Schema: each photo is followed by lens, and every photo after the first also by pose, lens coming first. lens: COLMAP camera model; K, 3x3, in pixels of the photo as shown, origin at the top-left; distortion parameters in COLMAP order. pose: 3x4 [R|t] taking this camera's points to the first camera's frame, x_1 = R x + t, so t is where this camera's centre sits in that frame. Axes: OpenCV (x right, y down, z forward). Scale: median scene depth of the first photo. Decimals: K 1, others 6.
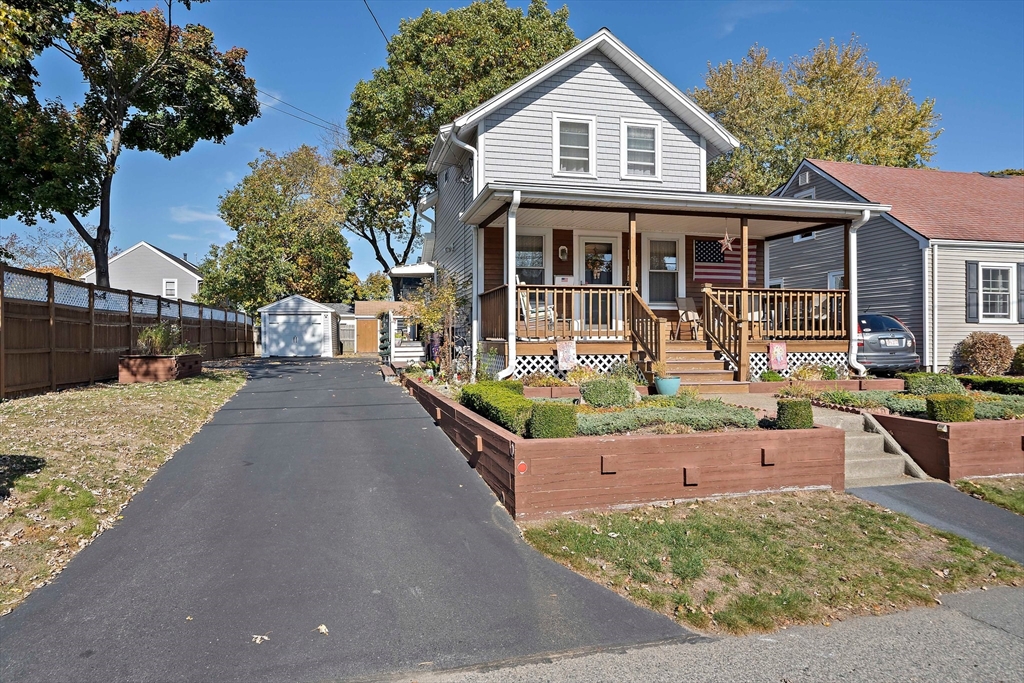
lens RADIAL K [[609.6, 0, 514.6], [0, 609.6, 337.8], [0, 0, 1]] dist [-0.001375, 0.001557]
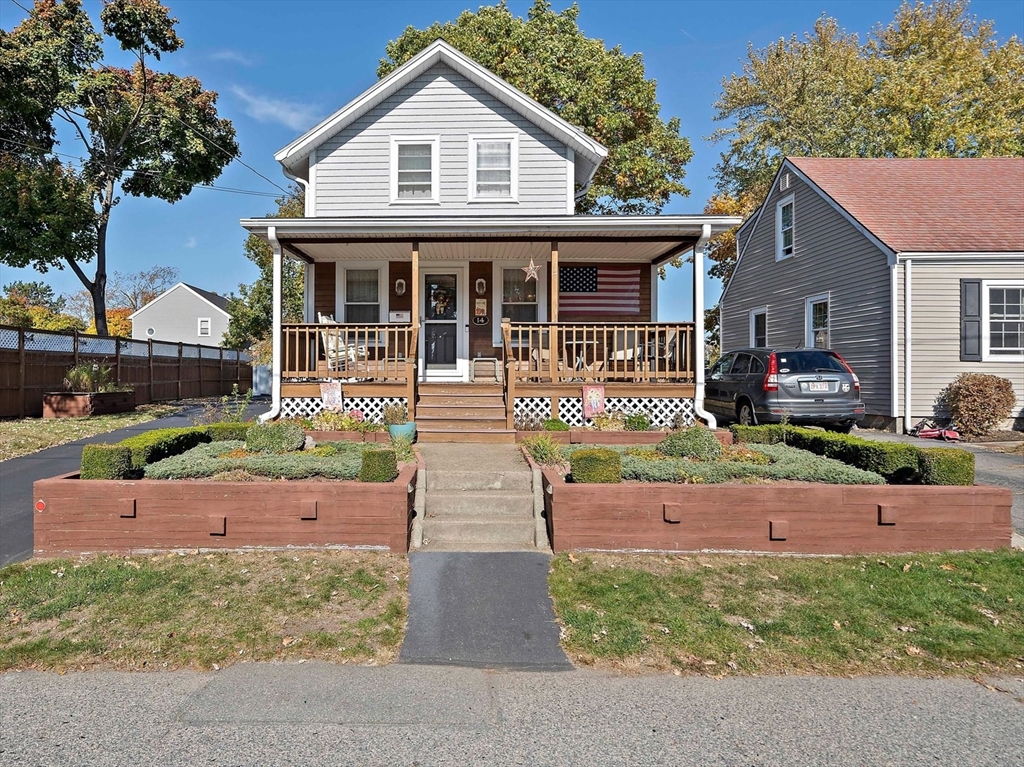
lens RADIAL K [[675.1, 0, 443.6], [0, 675.1, 373.8], [0, 0, 1]] dist [0.002058, -0.003833]
pose [[0.965681, 0.002958, -0.259713, 0.396439], [-0.004007, 0.999986, -0.003508, -0.003901], [0.259699, 0.004429, 0.965679, 0.028791]]
